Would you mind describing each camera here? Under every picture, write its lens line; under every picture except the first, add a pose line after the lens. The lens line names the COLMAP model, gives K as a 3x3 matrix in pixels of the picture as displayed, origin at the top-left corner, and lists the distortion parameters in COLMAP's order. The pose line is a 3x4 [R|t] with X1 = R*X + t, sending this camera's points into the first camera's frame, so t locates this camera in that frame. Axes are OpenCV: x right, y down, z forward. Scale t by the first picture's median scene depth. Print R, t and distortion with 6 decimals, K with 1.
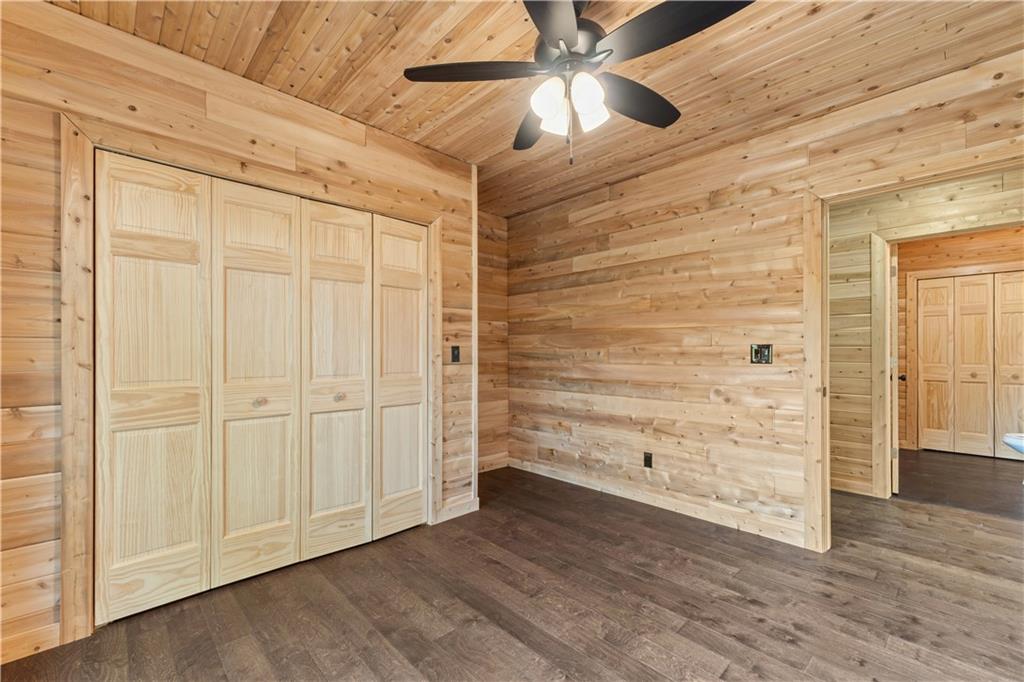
lens RADIAL K [[436.3, 0, 512.0], [0, 436.3, 350.2], [0, 0, 1]] dist [0.003622, 0.001013]
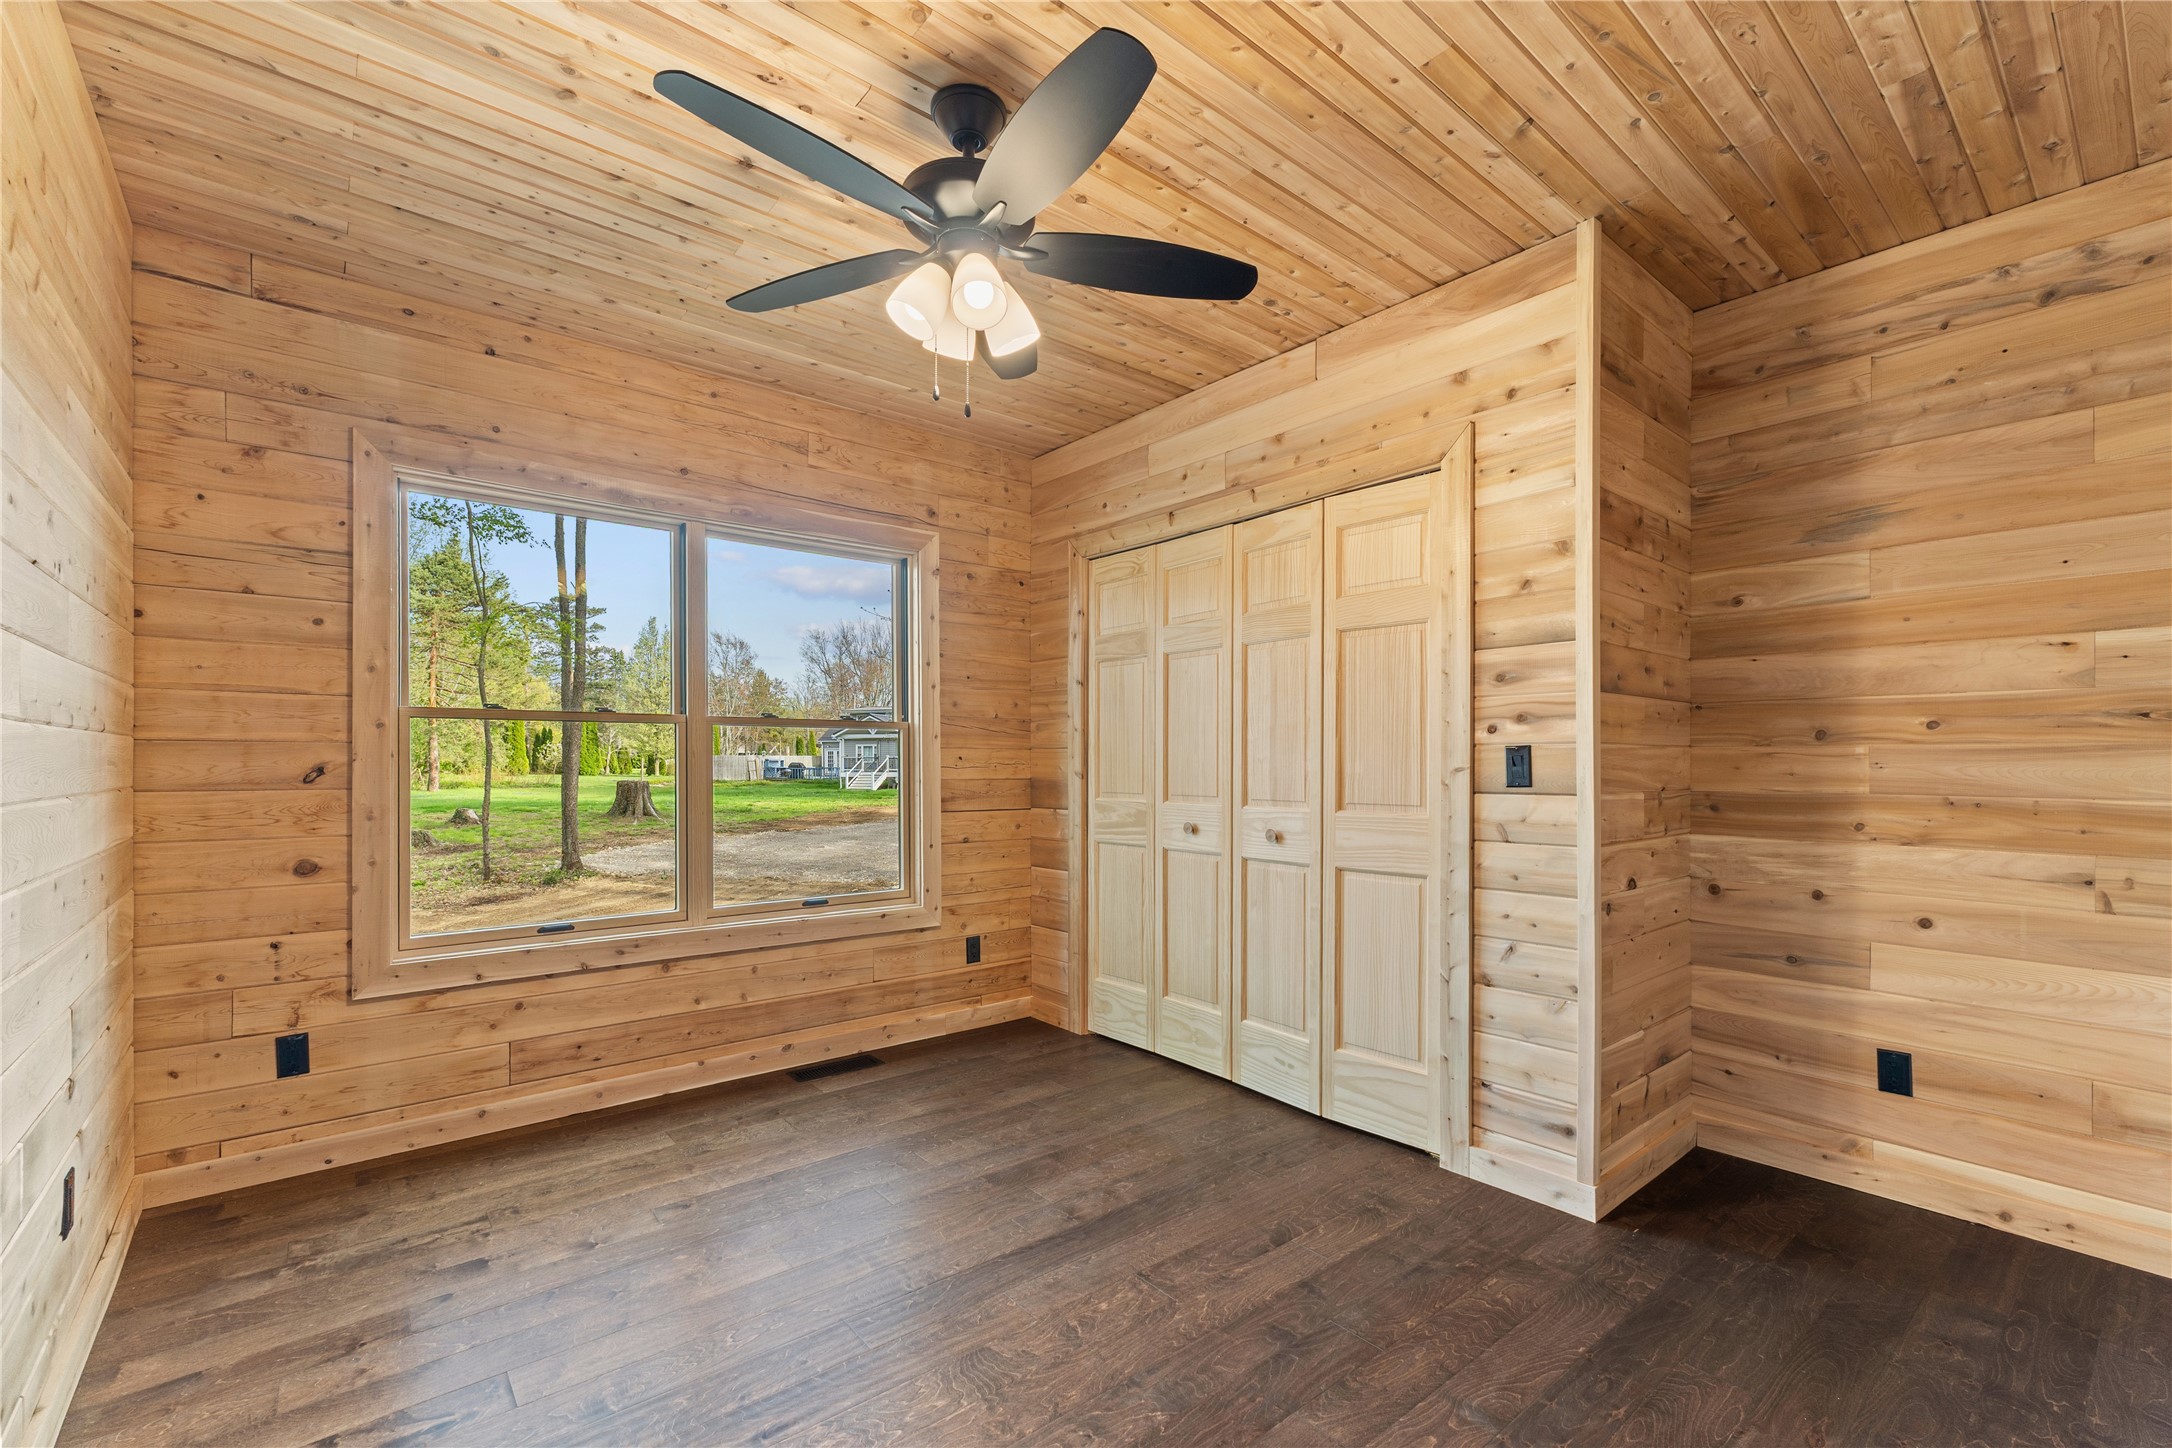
lens RADIAL K [[925.4, 0, 1073.7], [0, 925.4, 765.0], [0, 0, 1]] dist [0.003622, 0.001013]
pose [[-0.086837, 0.000398, -0.996222, 0.834507], [0.000773, 1.000000, 0.000332, 0.008417], [0.996222, -0.000741, -0.086838, 0.805397]]
